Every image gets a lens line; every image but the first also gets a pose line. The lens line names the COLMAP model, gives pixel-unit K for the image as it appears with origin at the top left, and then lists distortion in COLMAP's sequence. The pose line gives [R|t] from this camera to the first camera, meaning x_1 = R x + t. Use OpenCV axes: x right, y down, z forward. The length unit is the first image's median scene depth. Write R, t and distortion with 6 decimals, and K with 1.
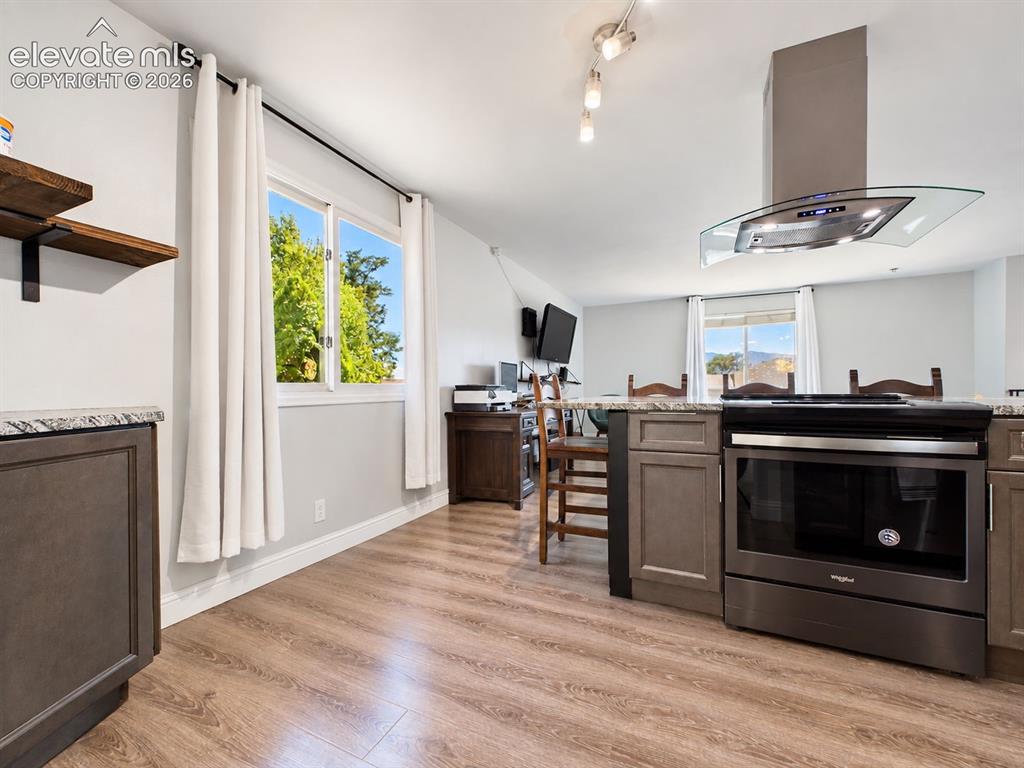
lens RADIAL K [[414.4, 0, 512.3], [0, 414.4, 388.4], [0, 0, 1]] dist [-0.001523, -0.000007]
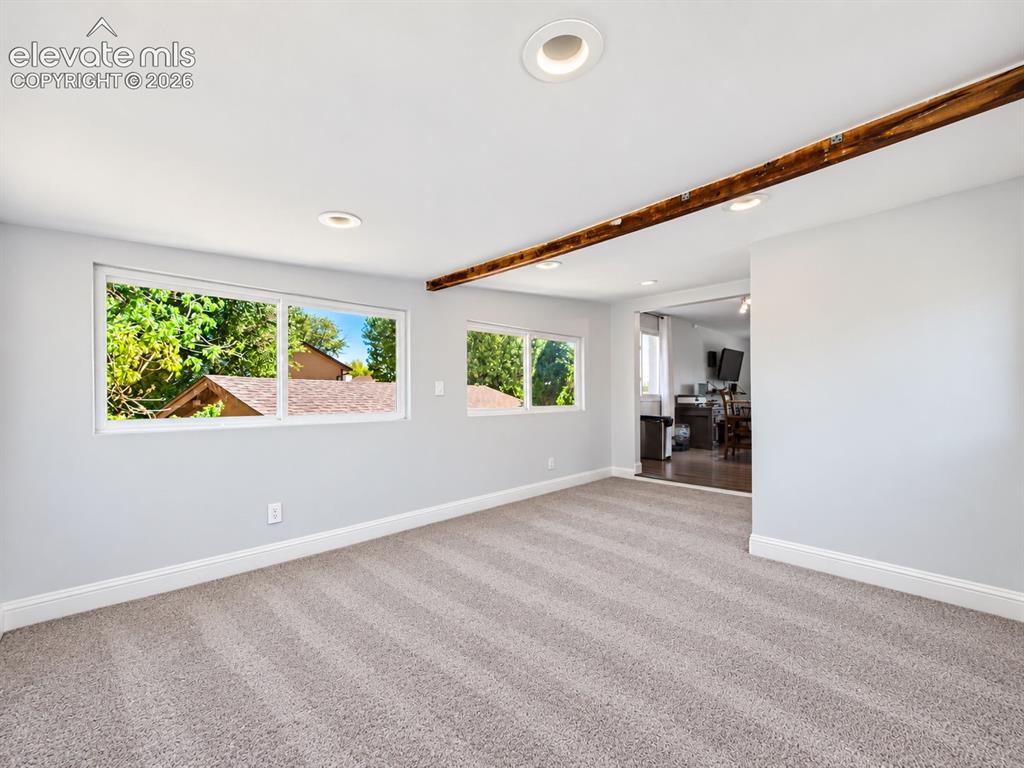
lens RADIAL K [[414.4, 0, 514.2], [0, 414.4, 392.7], [0, 0, 1]] dist [-0.001523, -0.000007]
pose [[0.931851, 0.009277, -0.362724, -0.148901], [-0.011125, 0.999934, -0.003007, -0.002097], [0.362672, 0.006837, 0.931892, -1.354176]]
